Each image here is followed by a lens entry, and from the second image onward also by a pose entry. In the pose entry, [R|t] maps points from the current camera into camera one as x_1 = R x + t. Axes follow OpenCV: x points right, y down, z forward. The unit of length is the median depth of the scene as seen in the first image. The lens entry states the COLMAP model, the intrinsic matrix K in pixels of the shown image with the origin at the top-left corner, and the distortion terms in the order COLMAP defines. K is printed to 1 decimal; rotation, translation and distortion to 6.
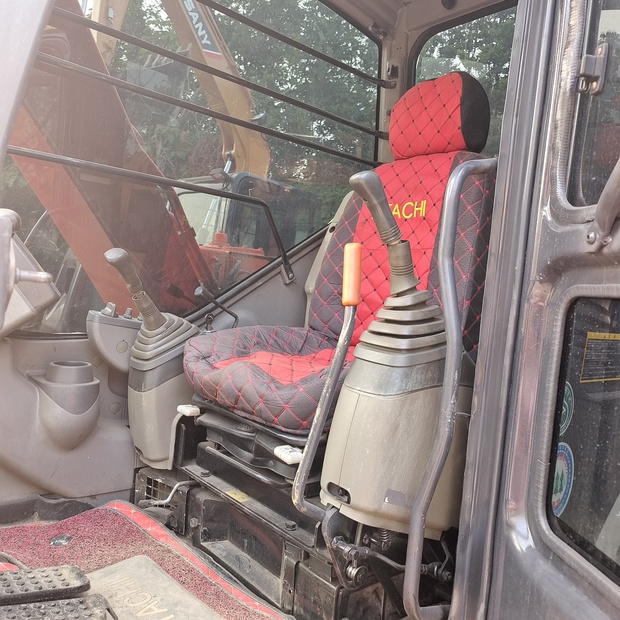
lens RADIAL K [[567.2, 0, 313.3], [0, 567.2, 308.7], [0, 0, 1]] dist [0.025406, 0.019874]
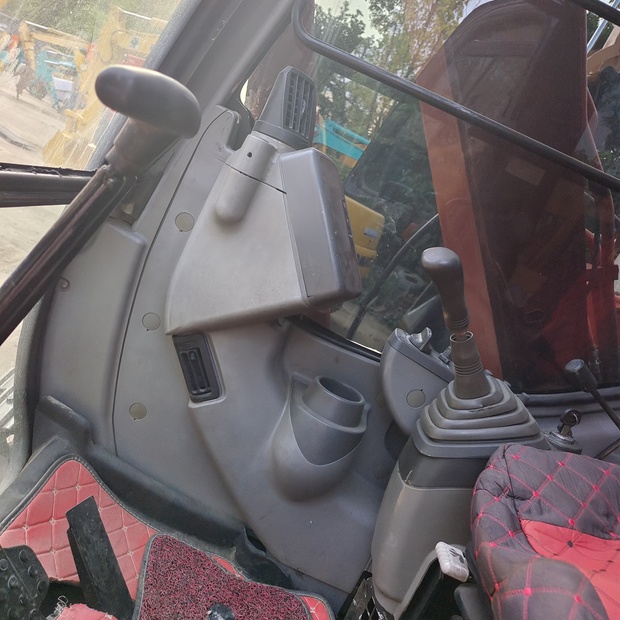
lens RADIAL K [[567.2, 0, 313.3], [0, 567.2, 308.7], [0, 0, 1]] dist [0.025406, 0.019874]
pose [[0.707105, 0.352668, -0.612885, -0.057426], [-0.373430, 0.922268, 0.099856, -0.050942], [0.600461, 0.158261, 0.783837, 0.419731]]
